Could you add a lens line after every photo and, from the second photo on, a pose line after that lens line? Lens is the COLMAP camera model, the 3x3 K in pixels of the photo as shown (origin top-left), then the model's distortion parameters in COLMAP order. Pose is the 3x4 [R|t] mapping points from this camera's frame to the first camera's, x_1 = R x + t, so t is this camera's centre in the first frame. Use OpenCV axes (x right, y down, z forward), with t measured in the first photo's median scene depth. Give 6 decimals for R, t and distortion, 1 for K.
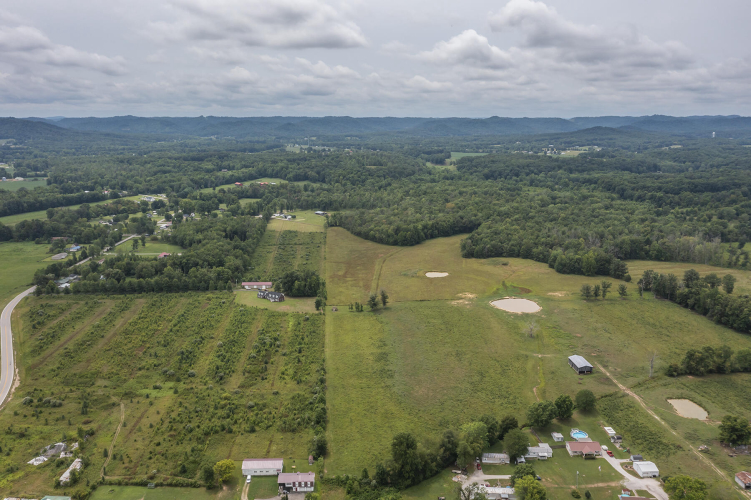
lens RADIAL K [[598.2, 0, 375.5], [0, 598.2, 250.0], [0, 0, 1]] dist [0.004301, 0.002296]
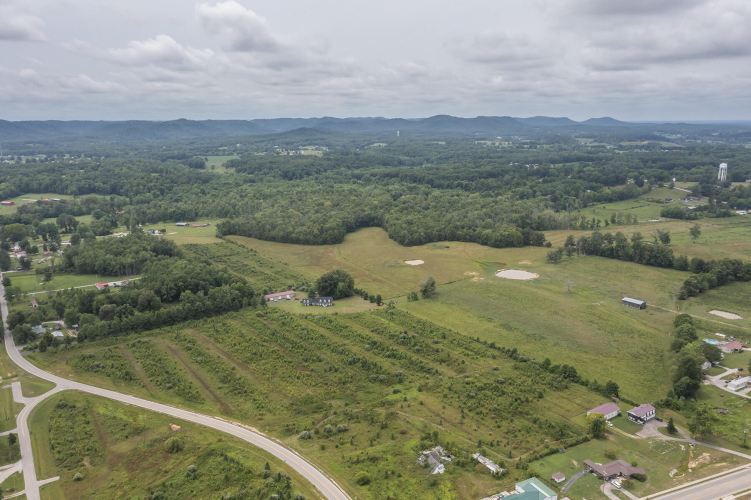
lens RADIAL K [[598.2, 0, 375.5], [0, 598.2, 250.0], [0, 0, 1]] dist [0.004301, 0.002296]
pose [[0.847833, -0.118548, 0.516843, -0.616795], [0.120644, 0.992252, 0.029688, -0.026812], [-0.516357, 0.037183, 0.855566, 0.108296]]
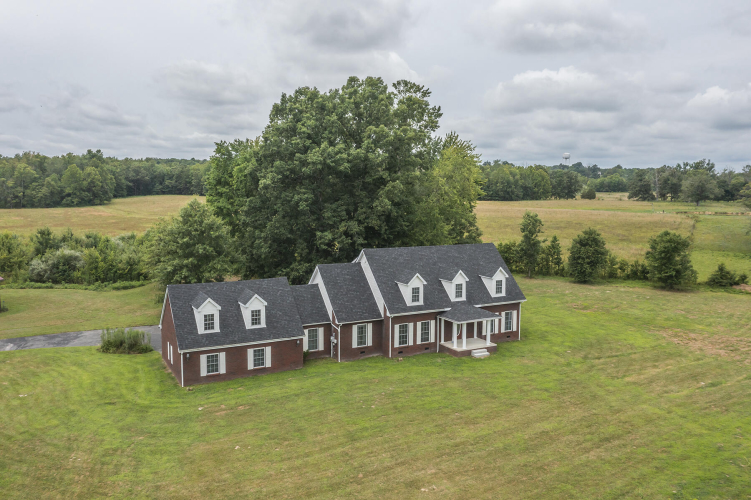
lens RADIAL K [[598.2, 0, 375.5], [0, 598.2, 250.0], [0, 0, 1]] dist [0.004301, 0.002296]
pose [[0.494196, -0.087801, 0.864906, -0.253712], [0.174866, 0.984592, 0.000035, 0.071496], [-0.851582, 0.151225, 0.501935, 0.994447]]
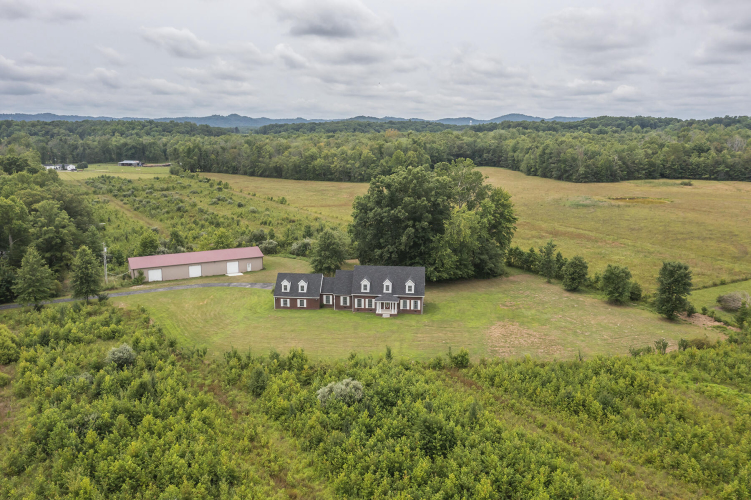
lens RADIAL K [[598.2, 0, 375.5], [0, 598.2, 250.0], [0, 0, 1]] dist [0.004301, 0.002296]
pose [[0.895741, -0.081560, 0.437031, -0.262747], [0.092557, 0.995700, -0.003885, 0.067243], [-0.434835, 0.043930, 0.899438, 0.850710]]
